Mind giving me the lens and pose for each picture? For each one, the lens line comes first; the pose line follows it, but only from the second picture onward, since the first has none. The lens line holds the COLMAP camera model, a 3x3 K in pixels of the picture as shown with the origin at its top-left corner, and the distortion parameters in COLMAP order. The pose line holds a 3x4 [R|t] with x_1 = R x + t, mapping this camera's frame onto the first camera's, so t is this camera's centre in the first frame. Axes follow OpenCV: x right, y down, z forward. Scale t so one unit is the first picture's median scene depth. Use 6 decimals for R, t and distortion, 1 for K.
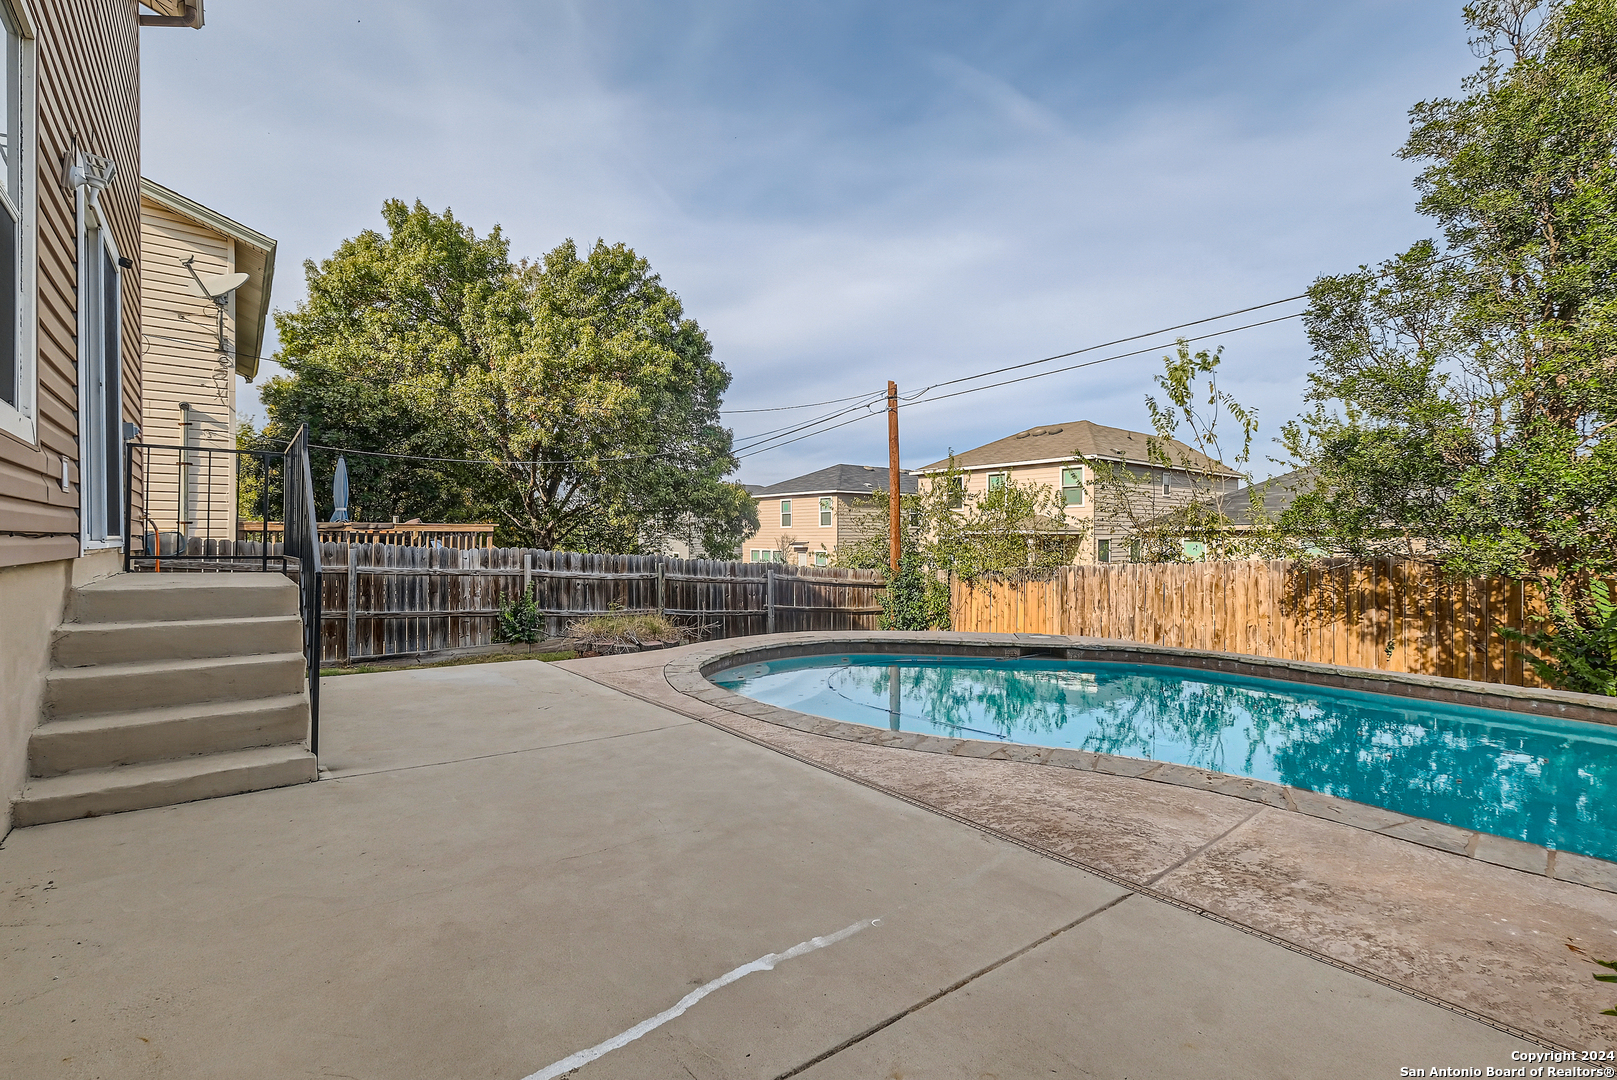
lens RADIAL K [[706.1, 0, 802.6], [0, 706.1, 537.5], [0, 0, 1]] dist [-0.002005, 0.000004]
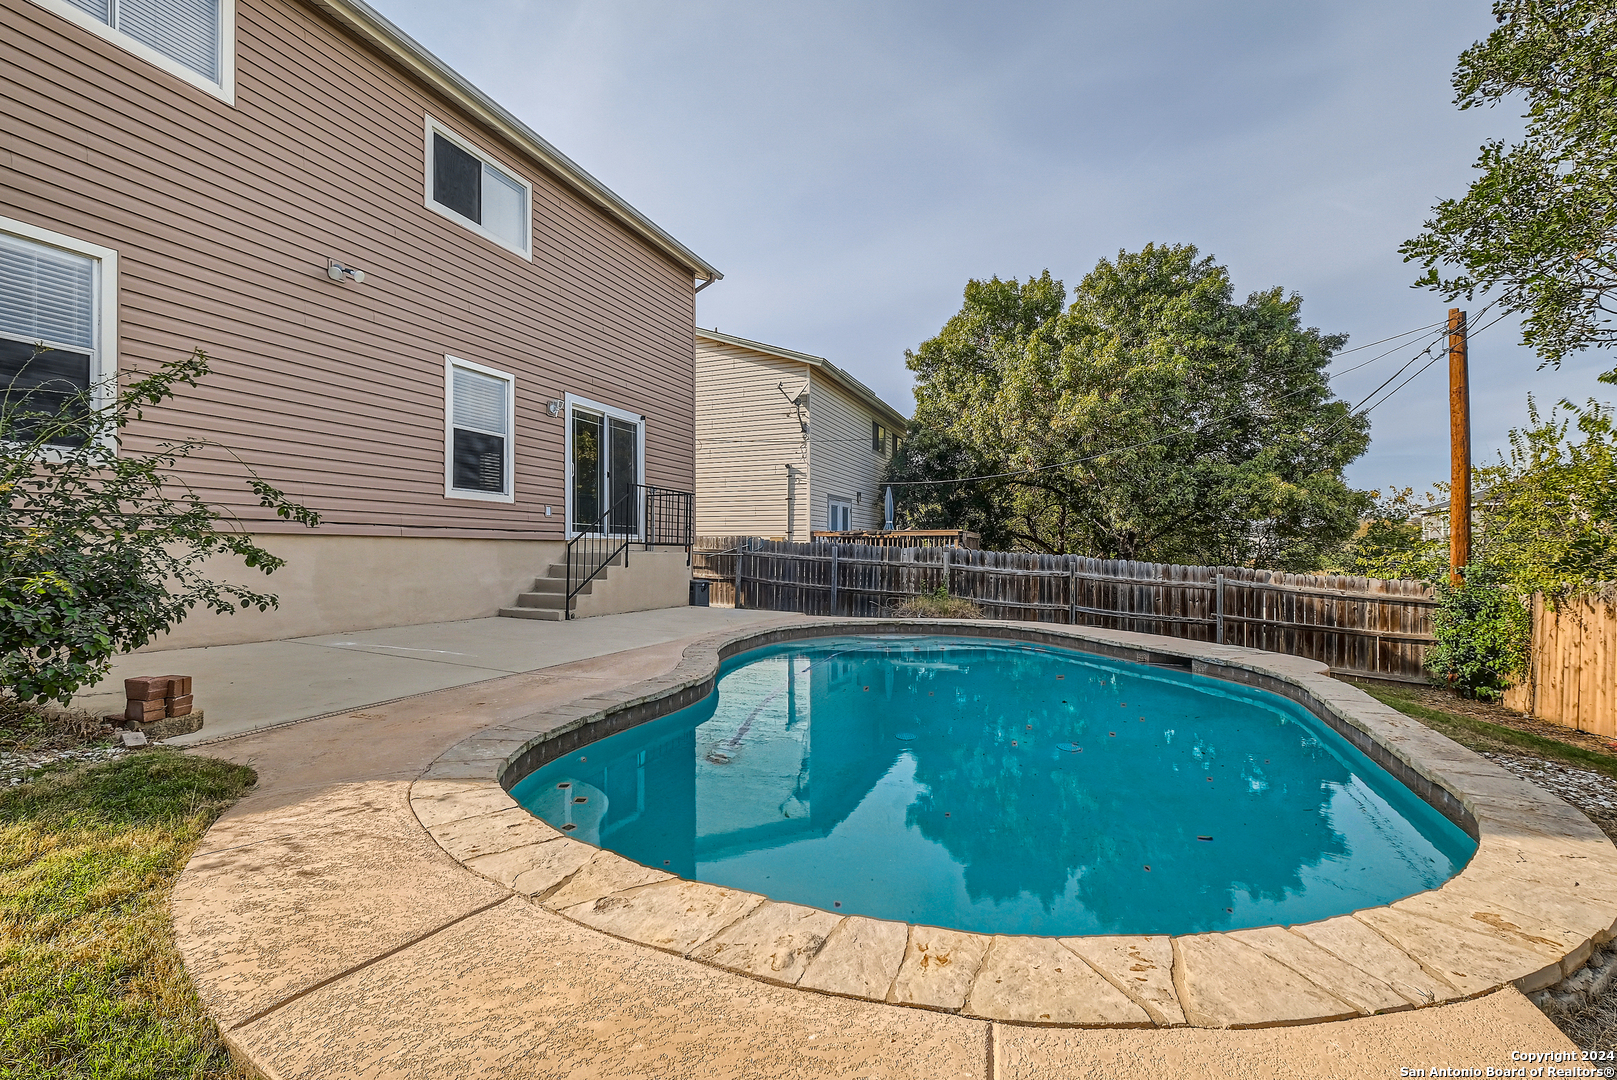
lens RADIAL K [[706.1, 0, 801.5], [0, 706.1, 546.4], [0, 0, 1]] dist [-0.002005, 0.000004]
pose [[0.482094, -0.005434, -0.876103, 0.498476], [-0.000912, 0.999977, -0.006703, 0.018984], [0.876119, 0.004030, 0.482078, 0.133160]]
